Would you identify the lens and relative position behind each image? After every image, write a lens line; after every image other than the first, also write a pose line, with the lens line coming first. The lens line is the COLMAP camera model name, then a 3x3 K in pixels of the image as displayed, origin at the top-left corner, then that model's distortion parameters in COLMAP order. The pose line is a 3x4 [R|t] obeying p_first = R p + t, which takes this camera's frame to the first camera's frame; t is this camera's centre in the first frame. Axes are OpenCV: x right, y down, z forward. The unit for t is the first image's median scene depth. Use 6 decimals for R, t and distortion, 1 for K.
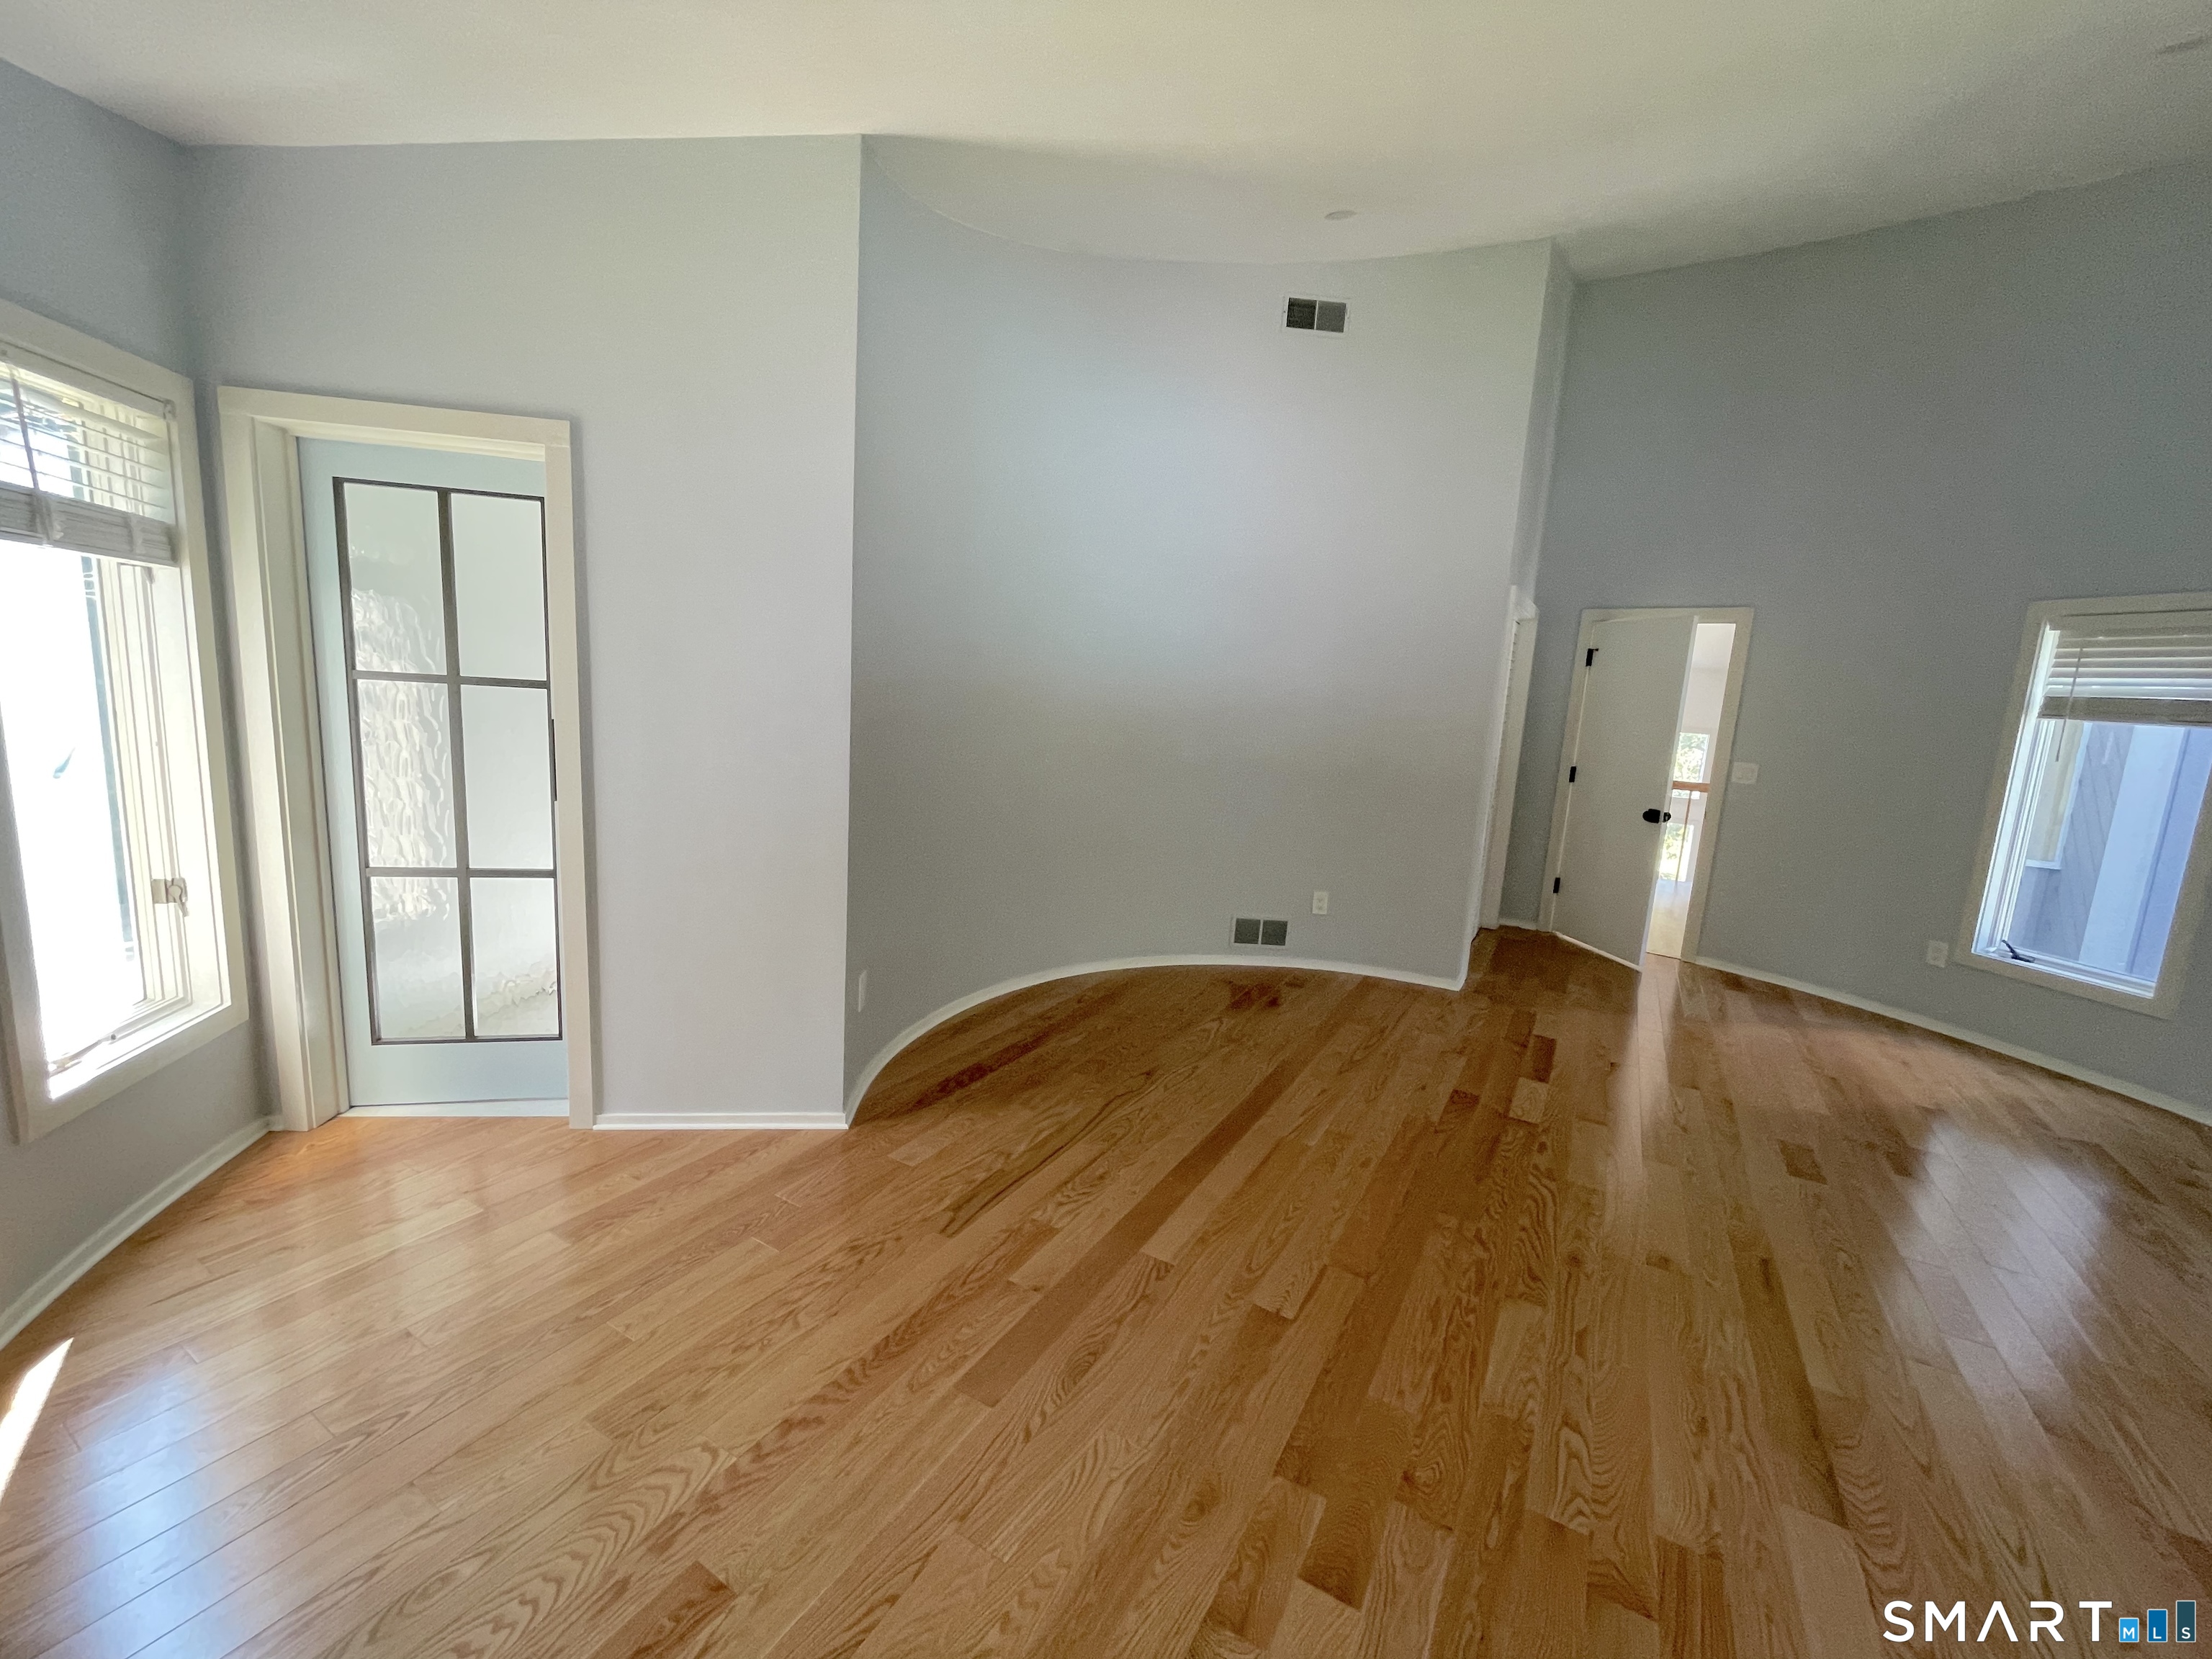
lens RADIAL K [[899.0, 0, 1106.3], [0, 899.0, 826.5], [0, 0, 1]] dist [-0.002325, 0.000006]
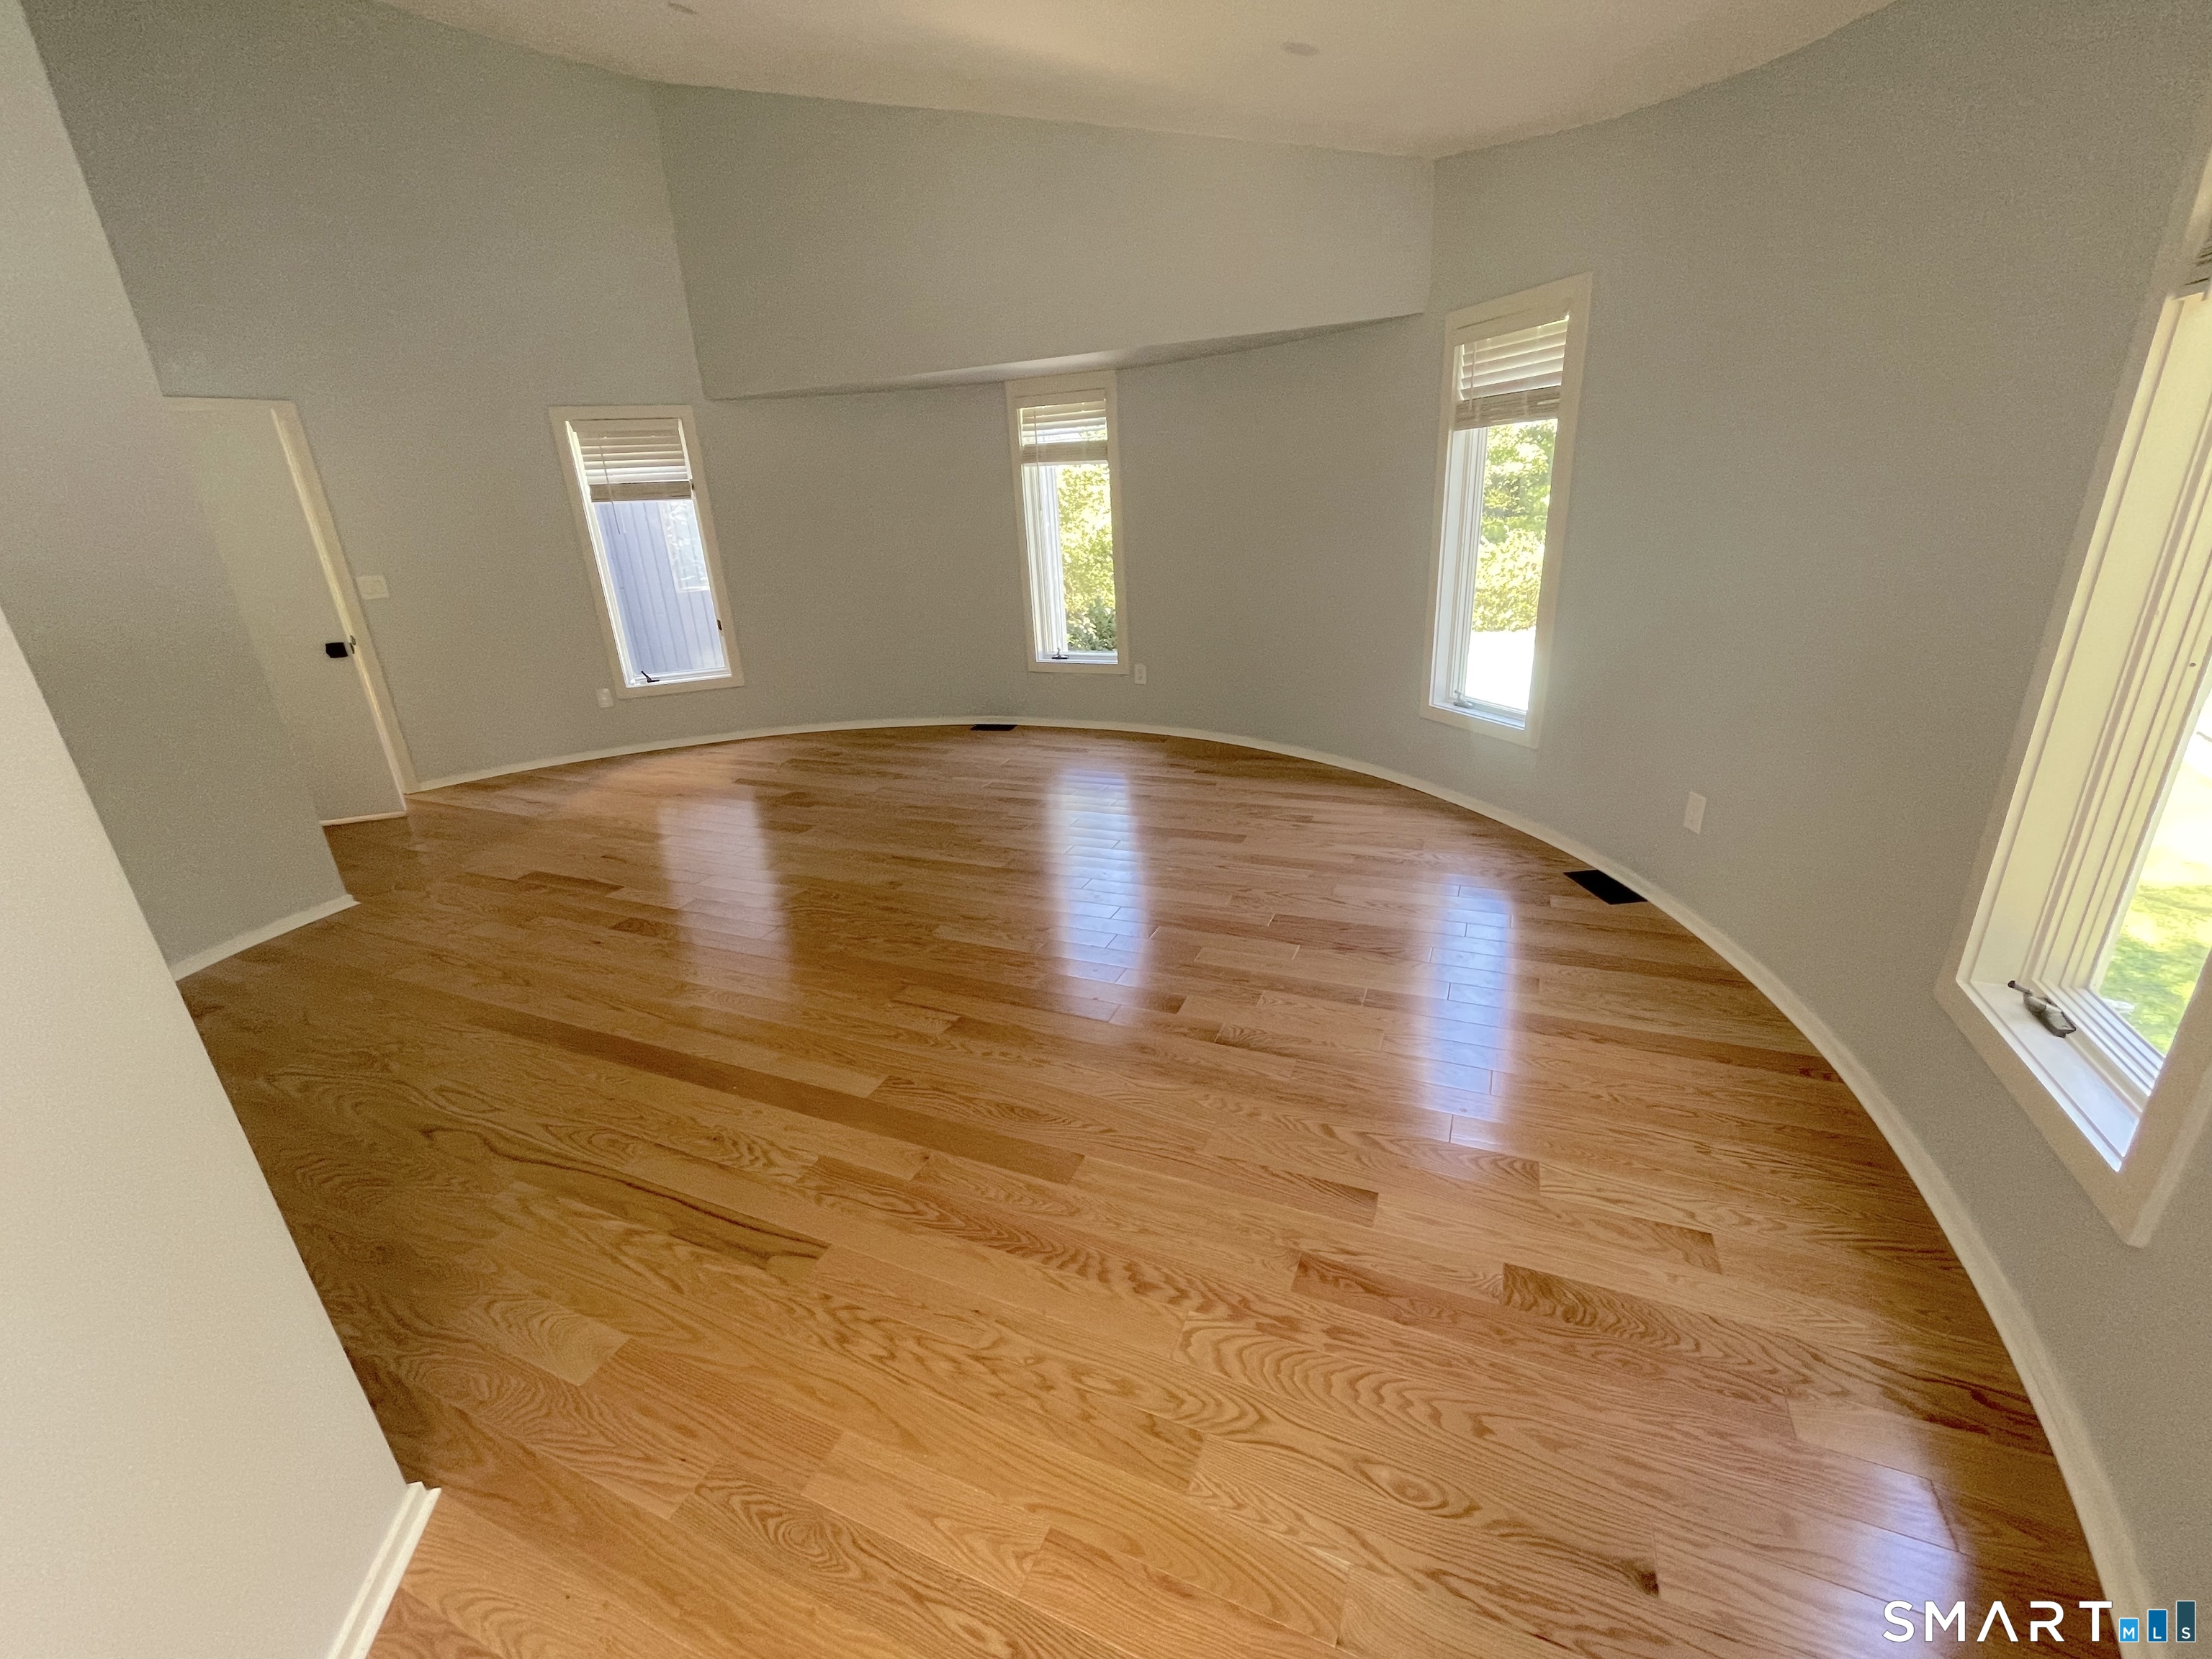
lens RADIAL K [[899.0, 0, 1105.1], [0, 899.0, 827.7], [0, 0, 1]] dist [-0.002325, 0.000006]
pose [[-0.115033, -0.390903, 0.913215, -0.923970], [0.199526, 0.891490, 0.406737, -0.166845], [-0.973117, 0.228998, -0.024555, 0.832323]]
